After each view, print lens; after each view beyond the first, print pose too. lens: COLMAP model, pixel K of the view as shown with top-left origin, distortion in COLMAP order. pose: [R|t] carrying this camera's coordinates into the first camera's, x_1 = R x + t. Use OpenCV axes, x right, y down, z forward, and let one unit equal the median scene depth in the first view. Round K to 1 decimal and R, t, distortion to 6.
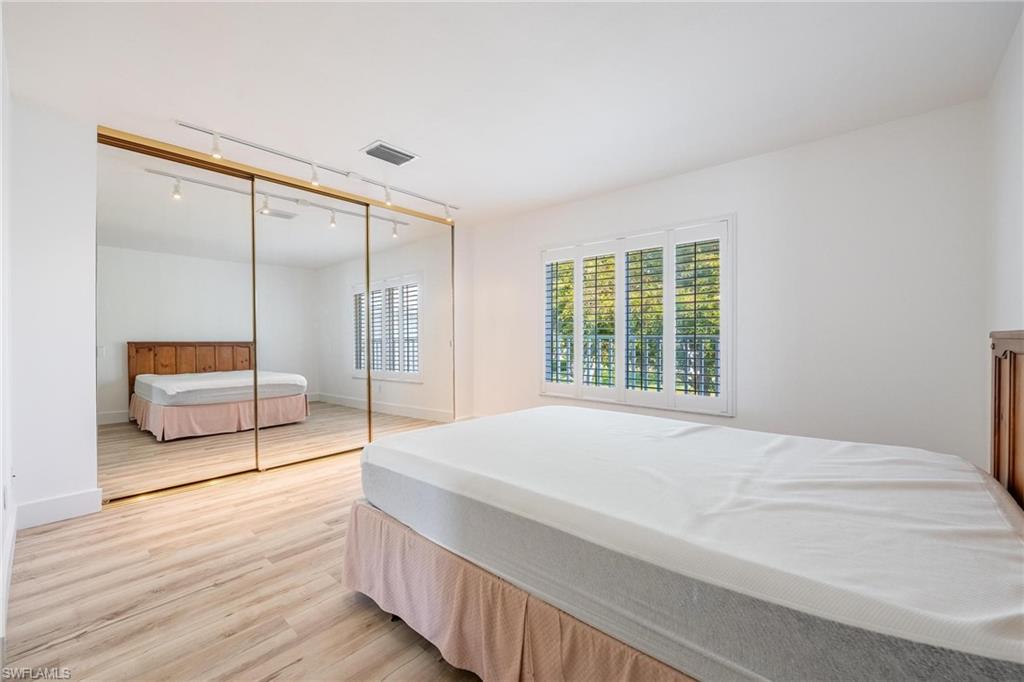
lens RADIAL K [[413.2, 0, 510.7], [0, 413.2, 341.3], [0, 0, 1]] dist [0.000520, 0.000092]
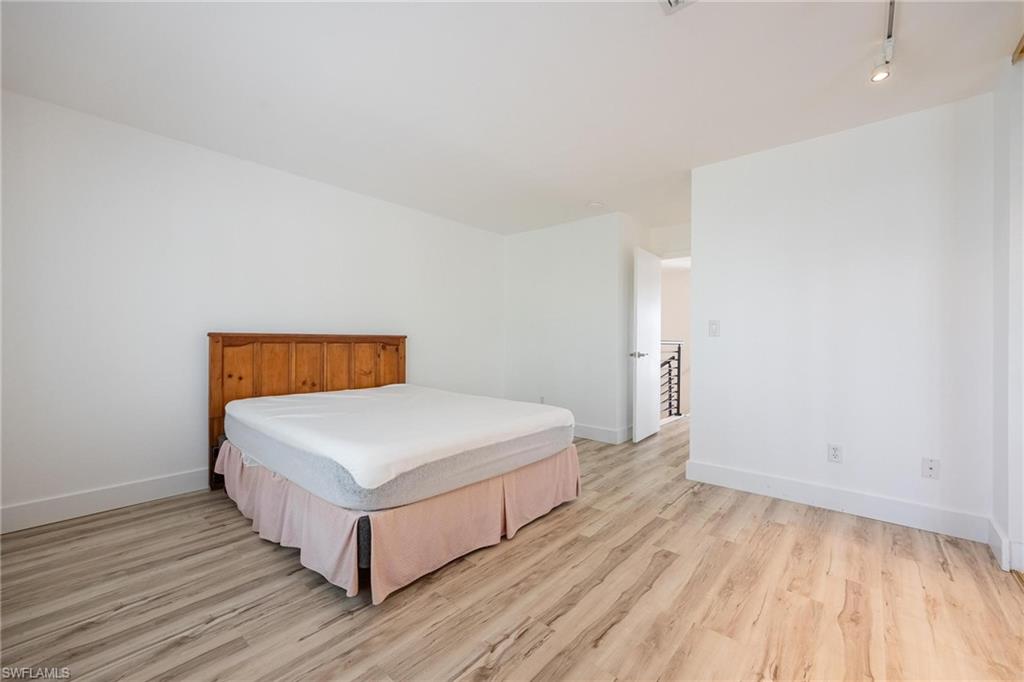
lens RADIAL K [[413.2, 0, 513.2], [0, 413.2, 340.9], [0, 0, 1]] dist [0.000520, 0.000092]
pose [[-0.999990, -0.000852, 0.004499, -0.127344], [-0.000820, 0.999975, 0.007005, -0.008380], [-0.004504, 0.007001, -0.999965, 2.034384]]
